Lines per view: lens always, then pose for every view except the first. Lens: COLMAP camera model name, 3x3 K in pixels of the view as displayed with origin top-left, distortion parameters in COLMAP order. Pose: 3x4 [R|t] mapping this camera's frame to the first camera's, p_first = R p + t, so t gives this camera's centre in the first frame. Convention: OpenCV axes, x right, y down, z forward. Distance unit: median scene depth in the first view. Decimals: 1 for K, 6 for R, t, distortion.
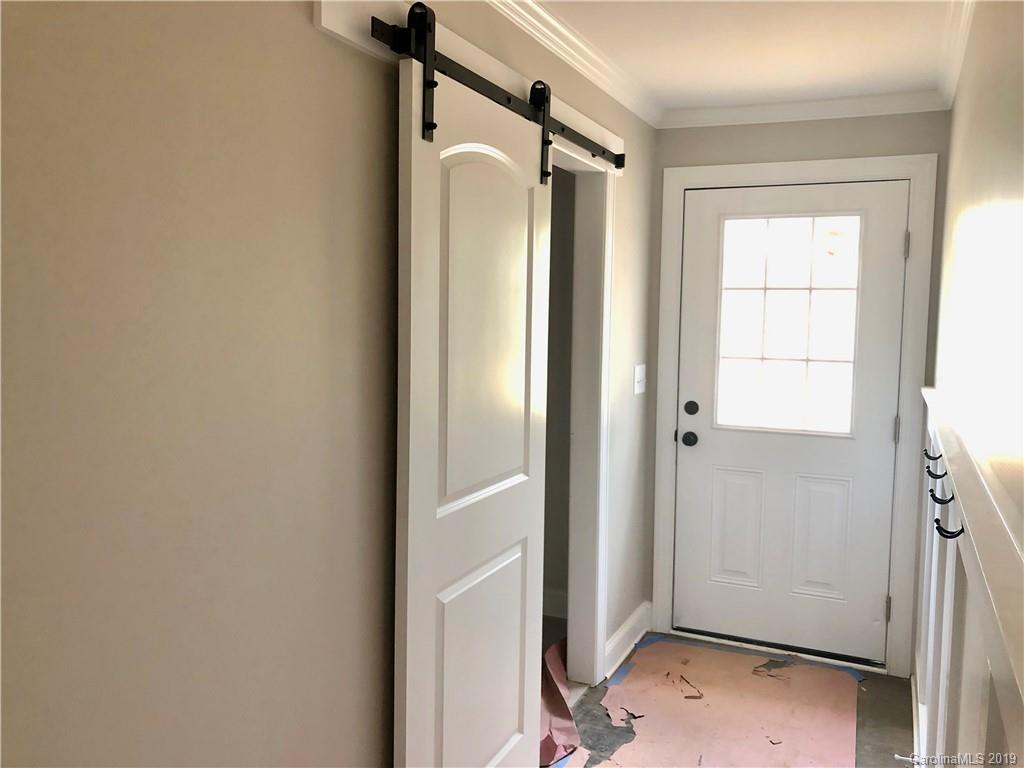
lens RADIAL K [[851.3, 0, 511.2], [0, 851.3, 384.4], [0, 0, 1]] dist [0.004911, 0.013397]
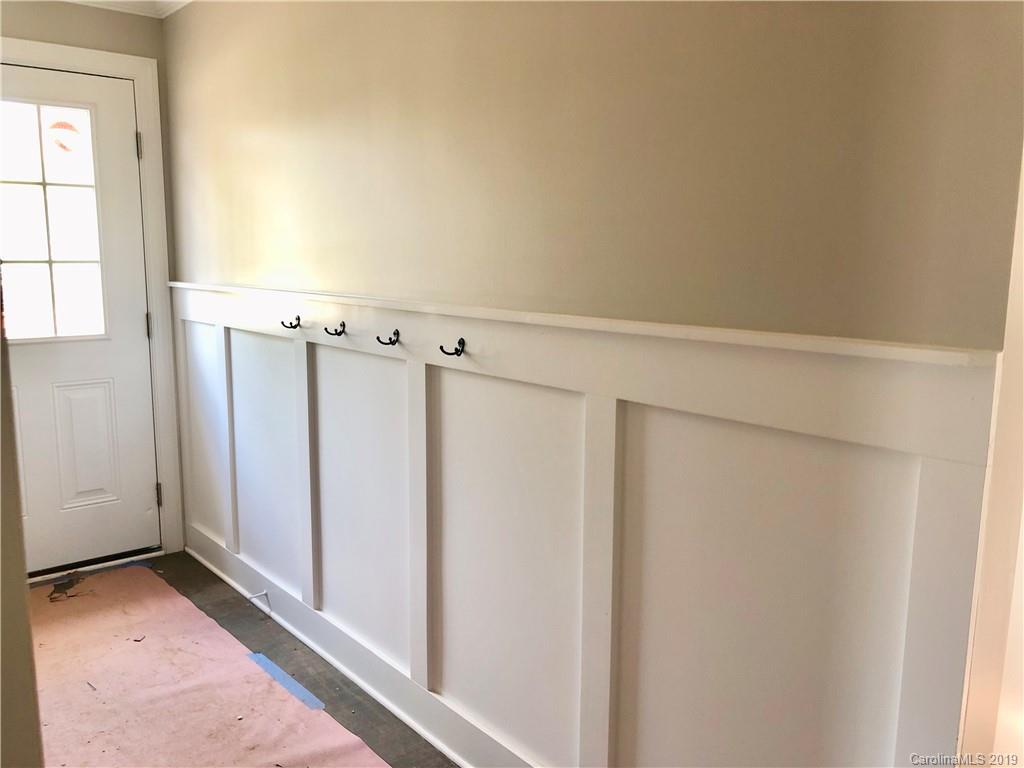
lens RADIAL K [[851.3, 0, 512.2], [0, 851.3, 383.0], [0, 0, 1]] dist [0.004911, 0.013397]
pose [[0.415532, -0.152730, 0.896664, -0.306522], [0.079052, 0.988136, 0.131676, 0.020123], [-0.906137, 0.016168, 0.422675, 0.148215]]
